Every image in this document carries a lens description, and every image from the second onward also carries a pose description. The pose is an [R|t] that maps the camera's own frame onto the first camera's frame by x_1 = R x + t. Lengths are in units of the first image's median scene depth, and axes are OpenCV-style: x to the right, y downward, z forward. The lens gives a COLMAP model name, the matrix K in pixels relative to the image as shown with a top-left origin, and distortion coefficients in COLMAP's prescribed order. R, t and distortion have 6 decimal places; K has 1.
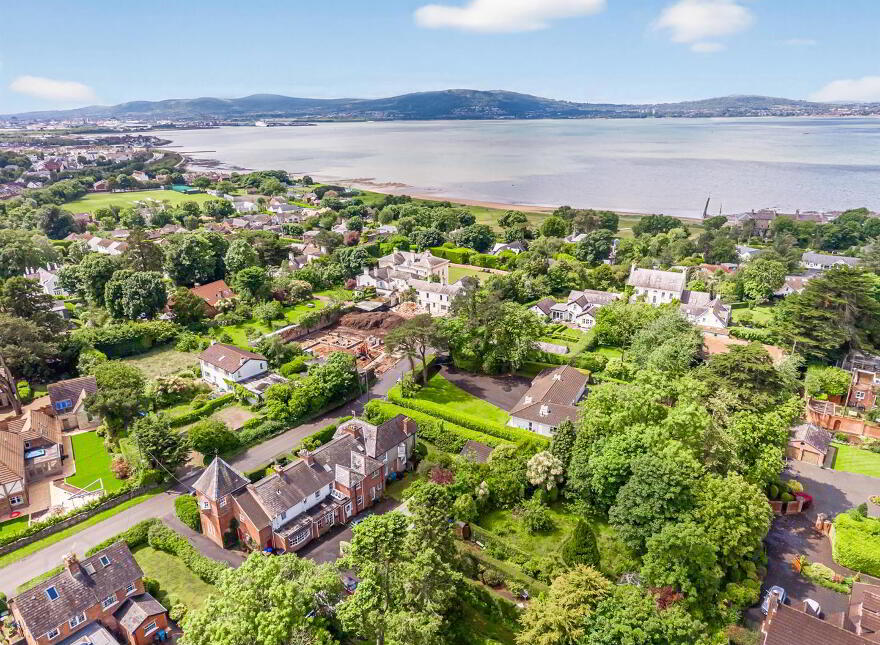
lens RADIAL K [[579.2, 0, 440.0], [0, 579.2, 326.8], [0, 0, 1]] dist [0.046039, -0.068962]
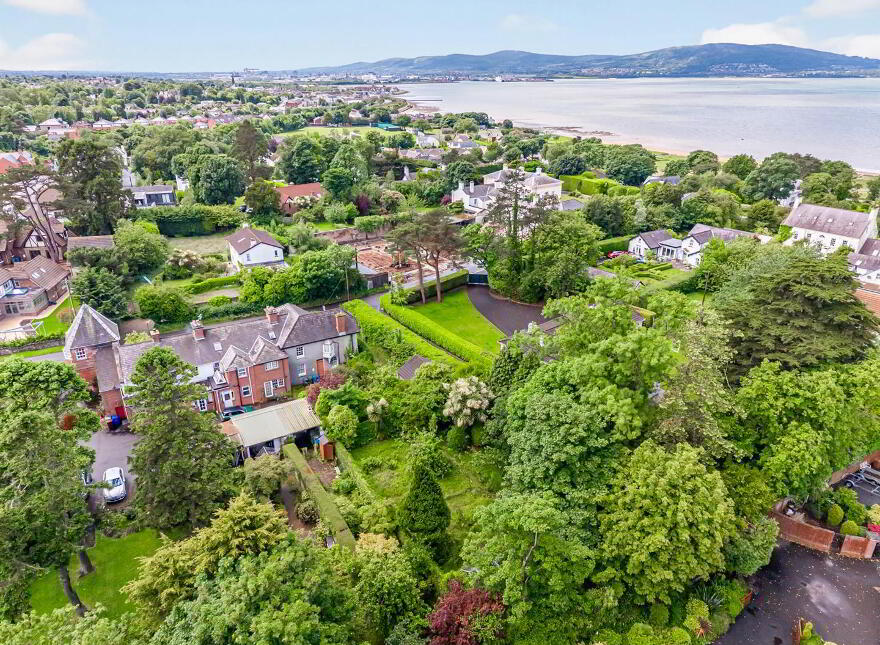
lens RADIAL K [[579.2, 0, 440.0], [0, 579.2, 326.8], [0, 0, 1]] dist [0.046039, -0.068962]
pose [[0.928162, 0.155126, -0.338306, 0.192384], [-0.133514, 0.987274, 0.086399, 0.049503], [0.347403, -0.035024, 0.937062, 0.161588]]
